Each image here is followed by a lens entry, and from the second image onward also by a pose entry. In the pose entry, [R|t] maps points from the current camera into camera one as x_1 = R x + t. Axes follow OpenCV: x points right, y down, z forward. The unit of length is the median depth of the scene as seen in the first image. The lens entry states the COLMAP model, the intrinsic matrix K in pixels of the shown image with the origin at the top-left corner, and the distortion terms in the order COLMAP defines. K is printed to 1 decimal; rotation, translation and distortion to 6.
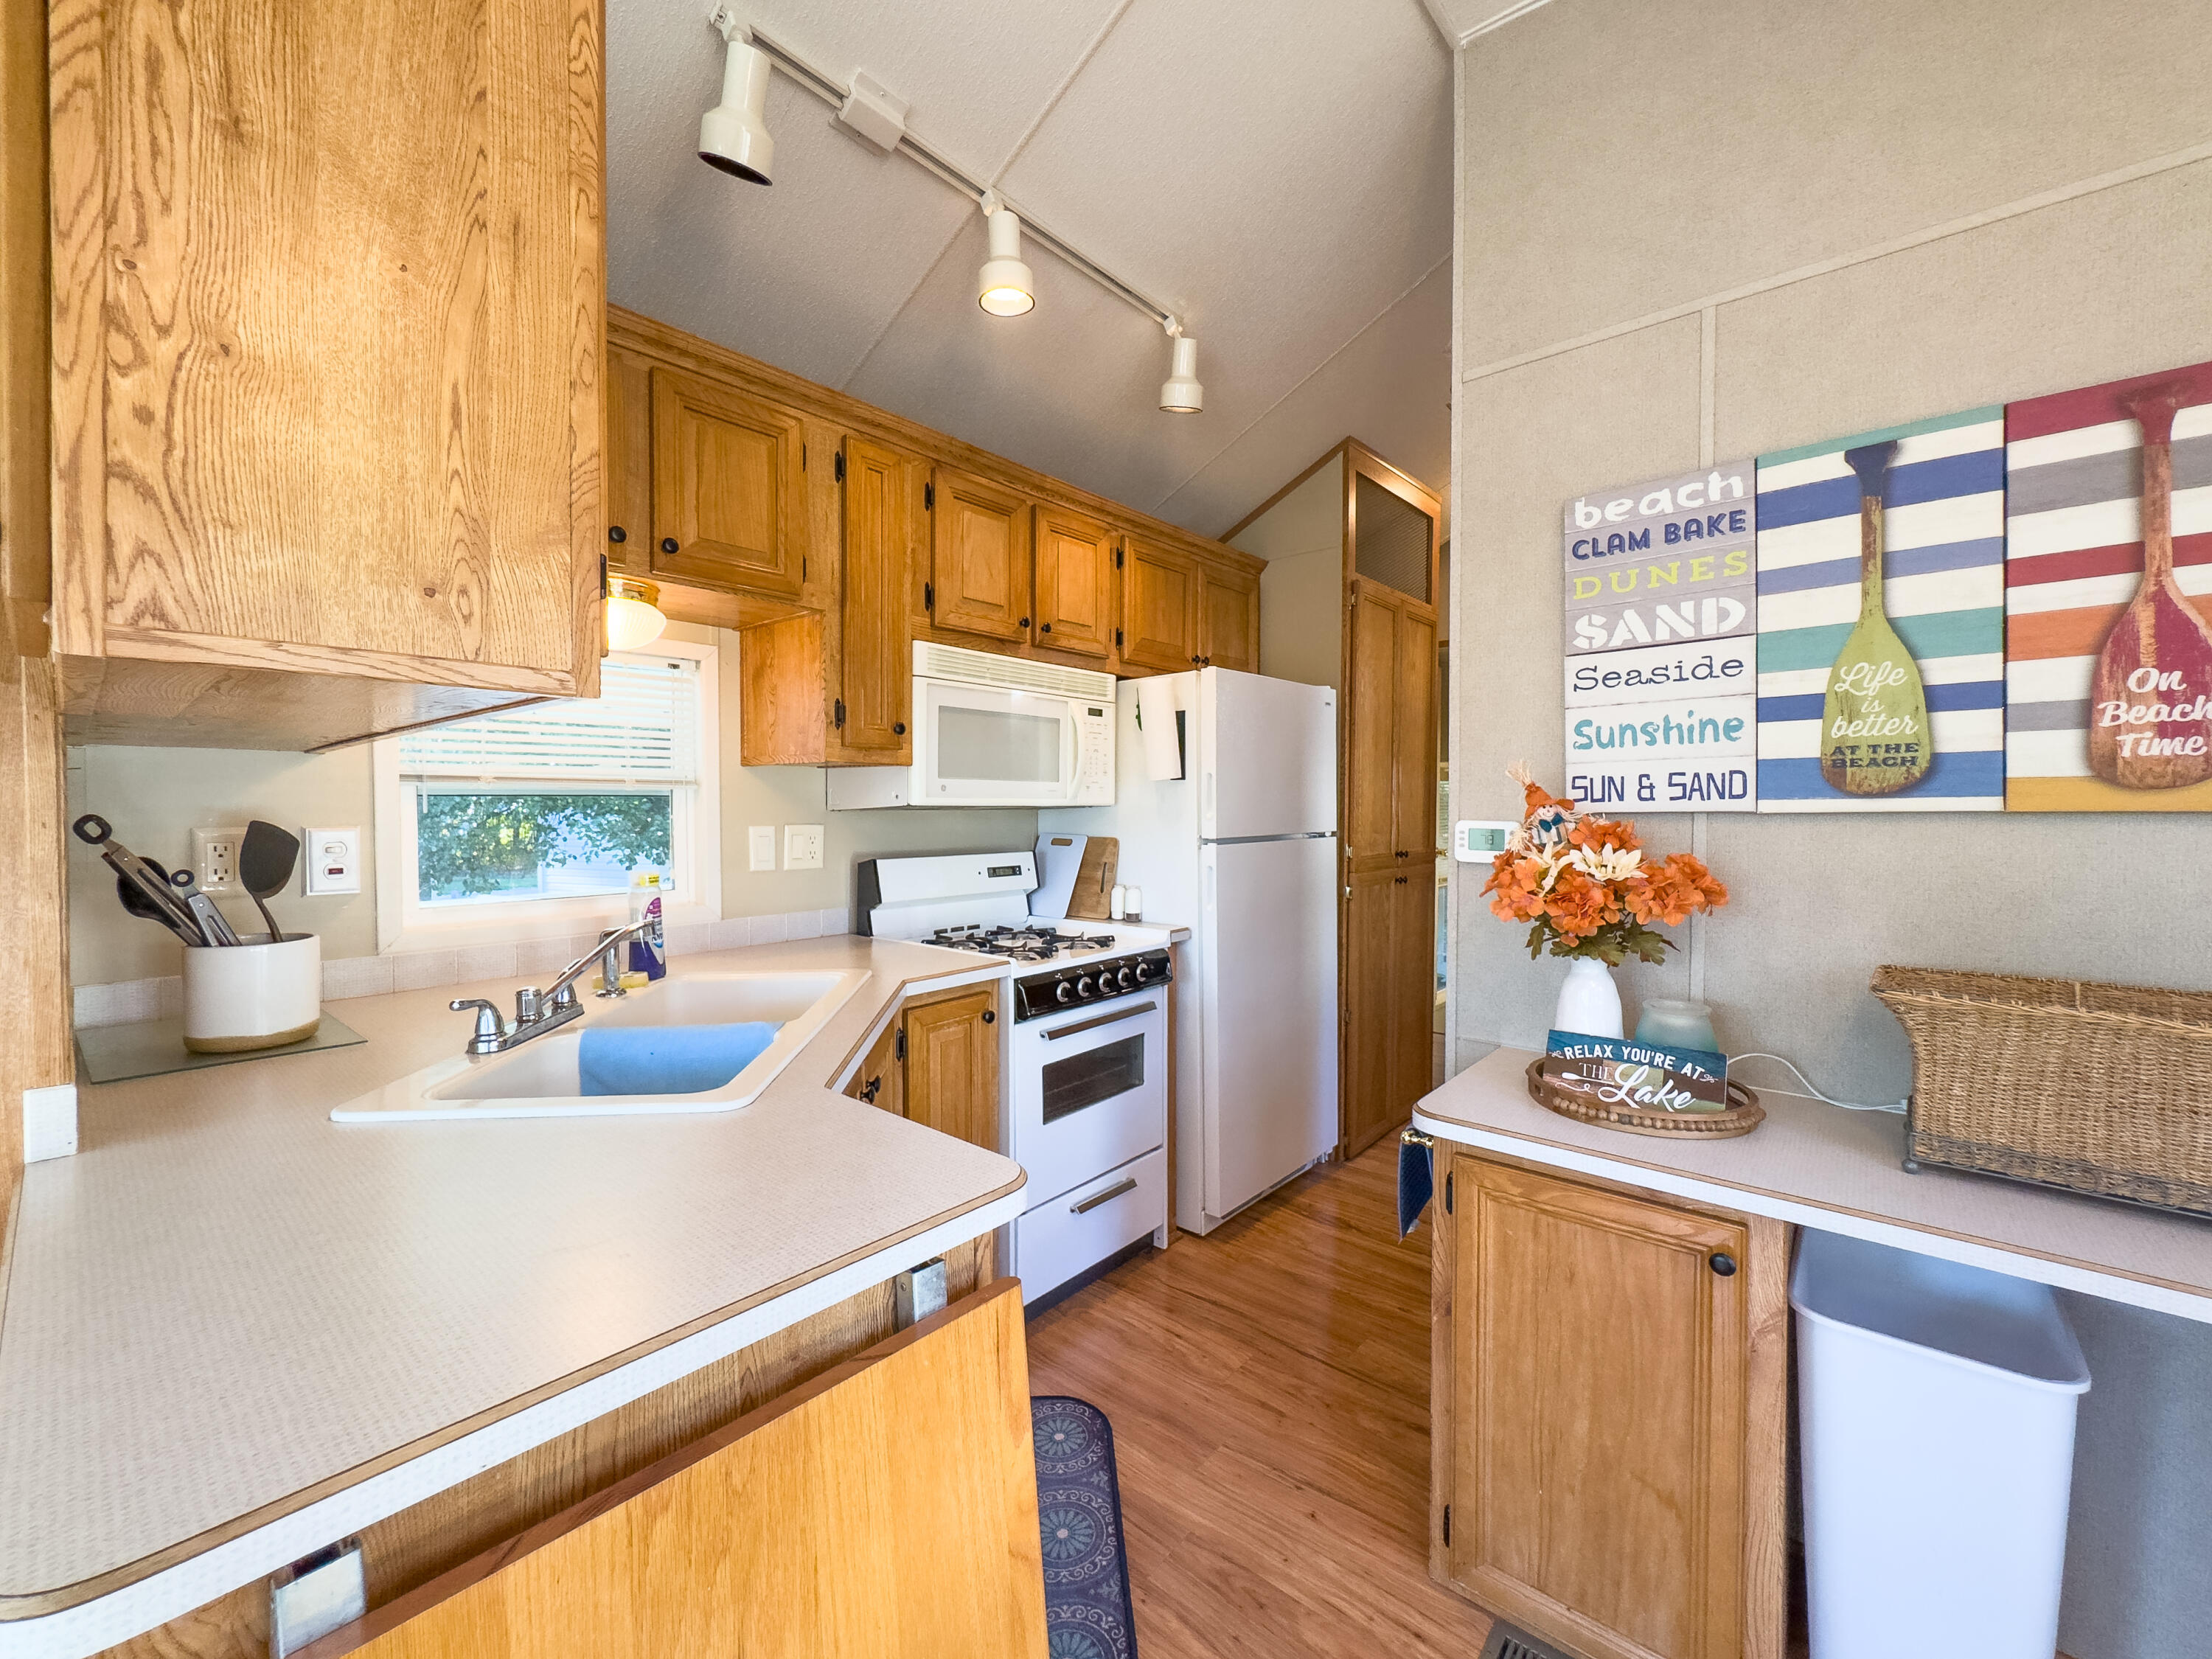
lens RADIAL K [[898.0, 0, 1109.5], [0, 898.0, 821.9], [0, 0, 1]] dist [-0.002678, -0.000181]
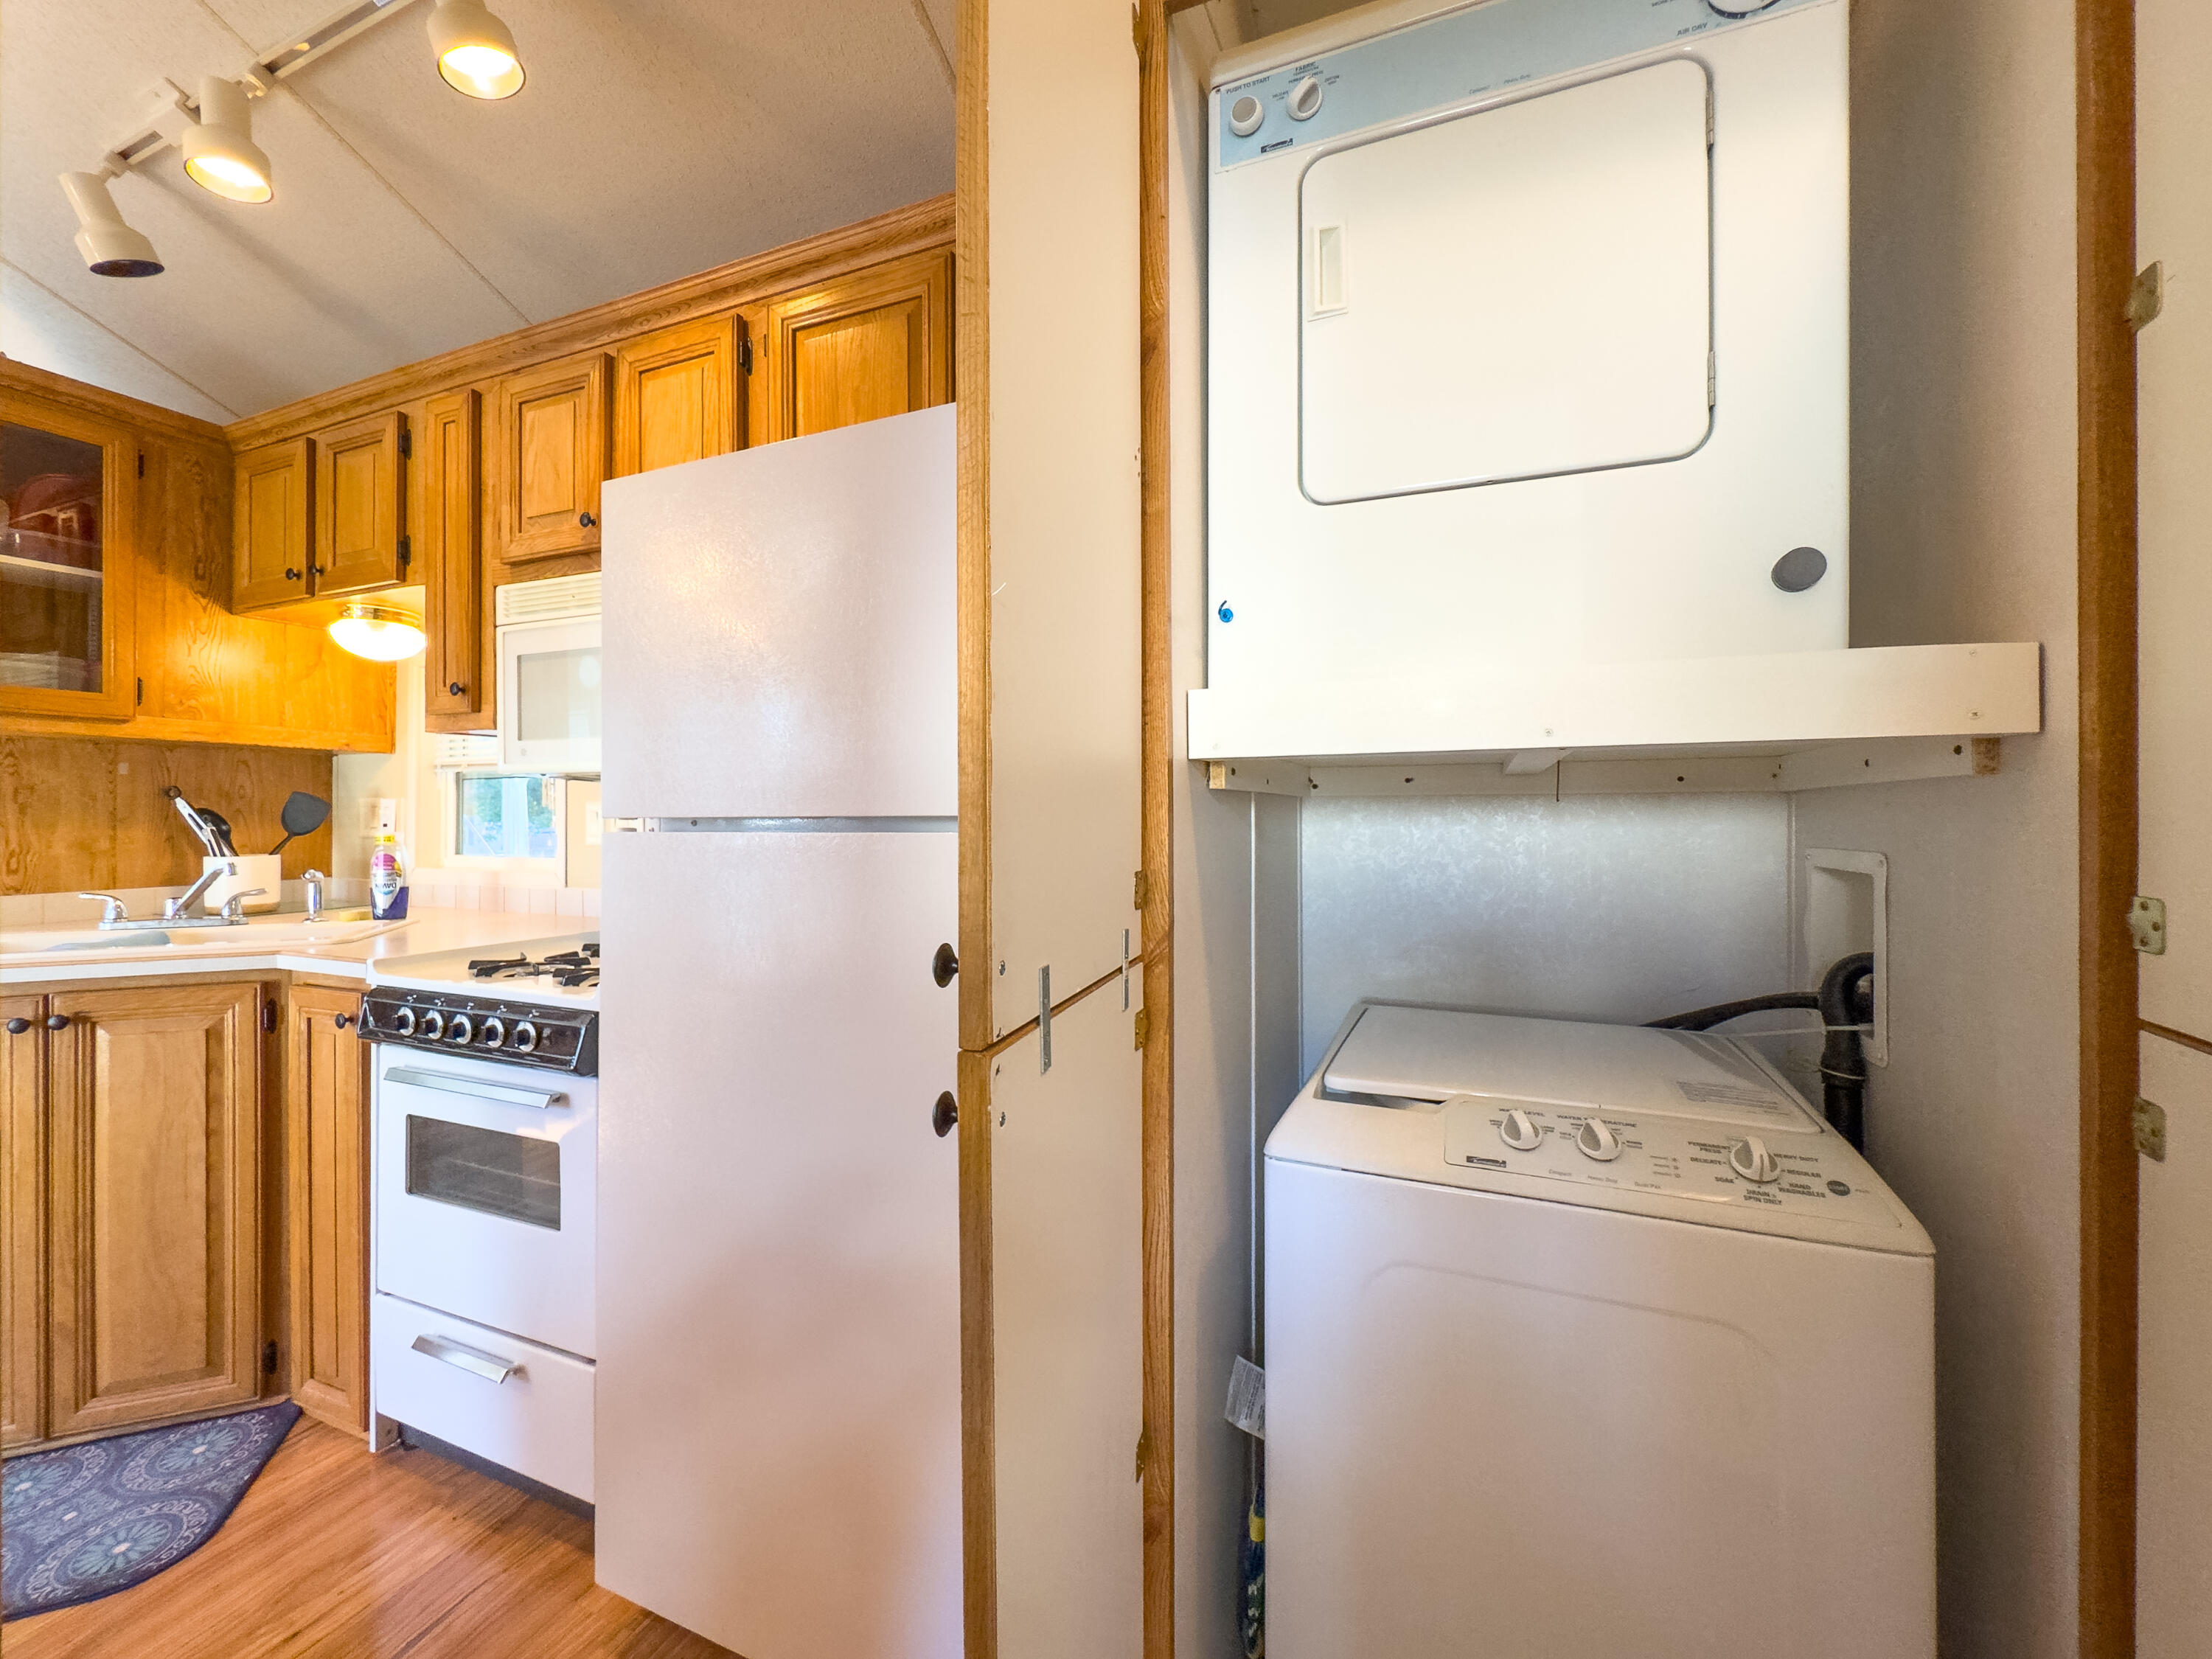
lens RADIAL K [[898.0, 0, 1109.5], [0, 898.0, 821.9], [0, 0, 1]] dist [-0.002678, -0.000181]
pose [[0.301450, -0.001048, -0.953481, 0.810025], [-0.027533, 0.999573, -0.009804, 0.020882], [0.953084, 0.029207, 0.301292, 1.324031]]
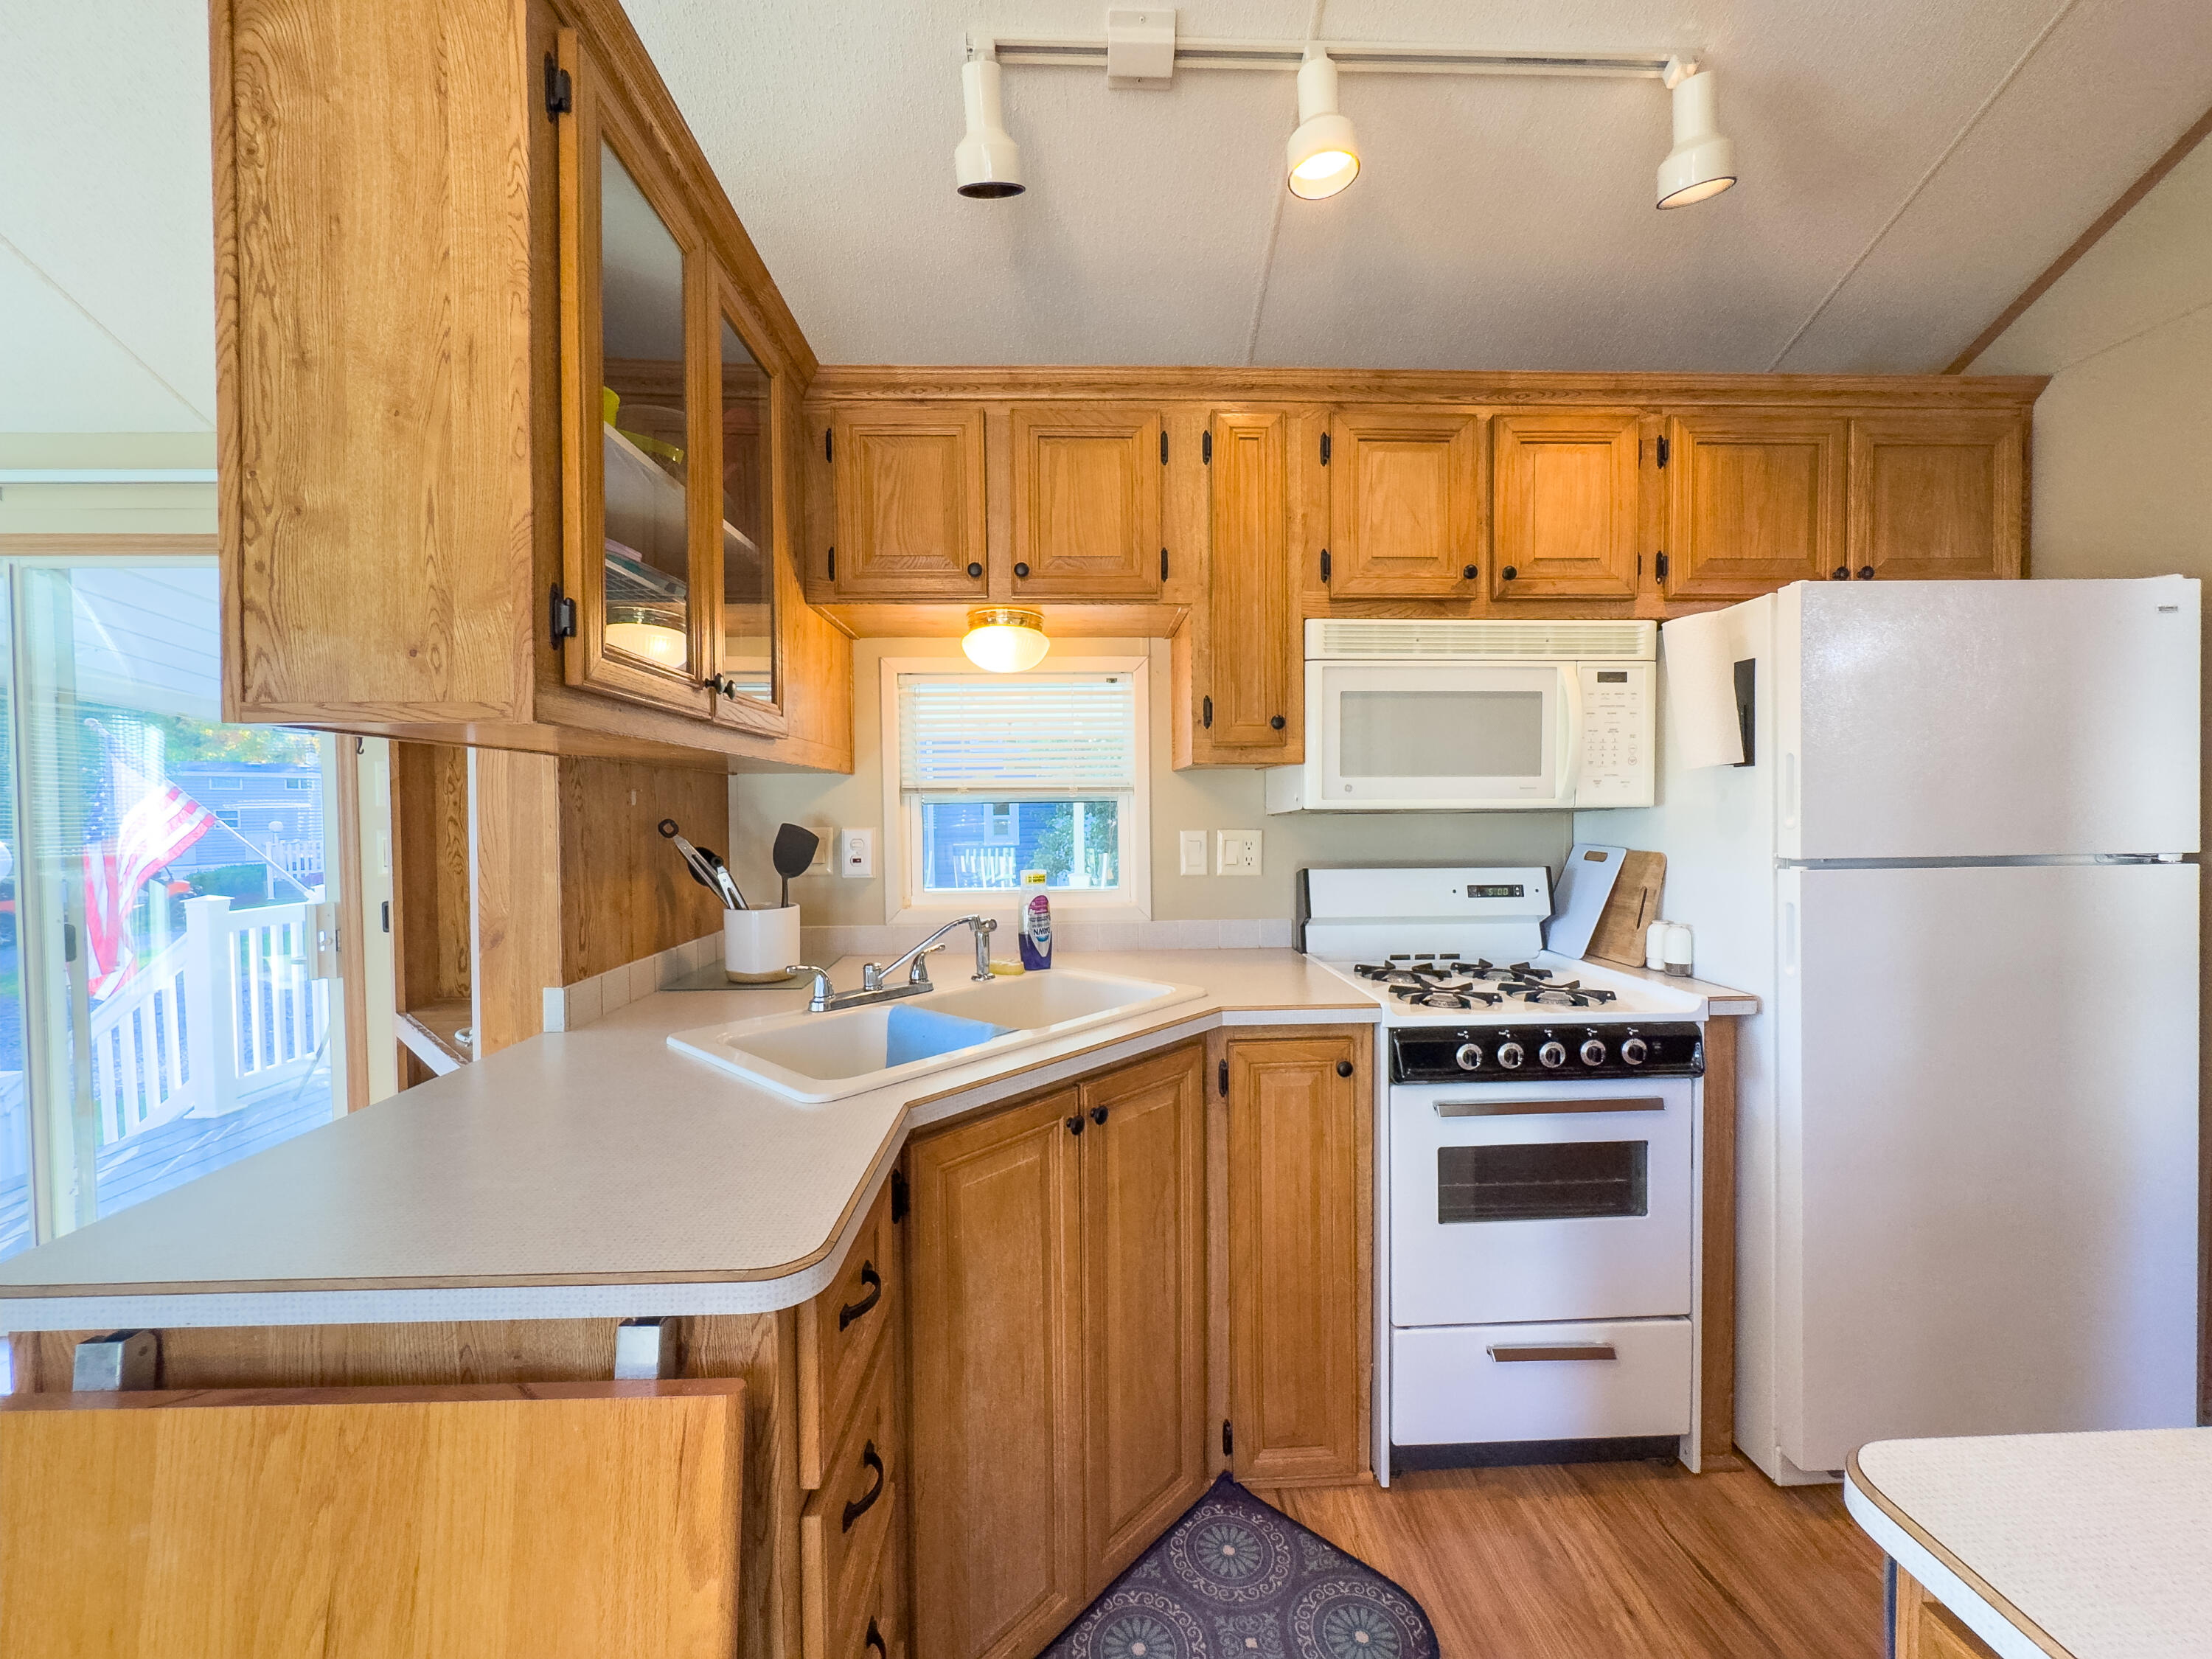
lens RADIAL K [[881.3, 0, 1106.0], [0, 881.3, 829.5], [0, 0, 1]] dist [-0.003122, -0.000347]
pose [[0.676434, 0.011399, -0.736415, 0.284302], [-0.006967, 0.999935, 0.009079, -0.004923], [0.736470, -0.001010, 0.676470, 0.280528]]
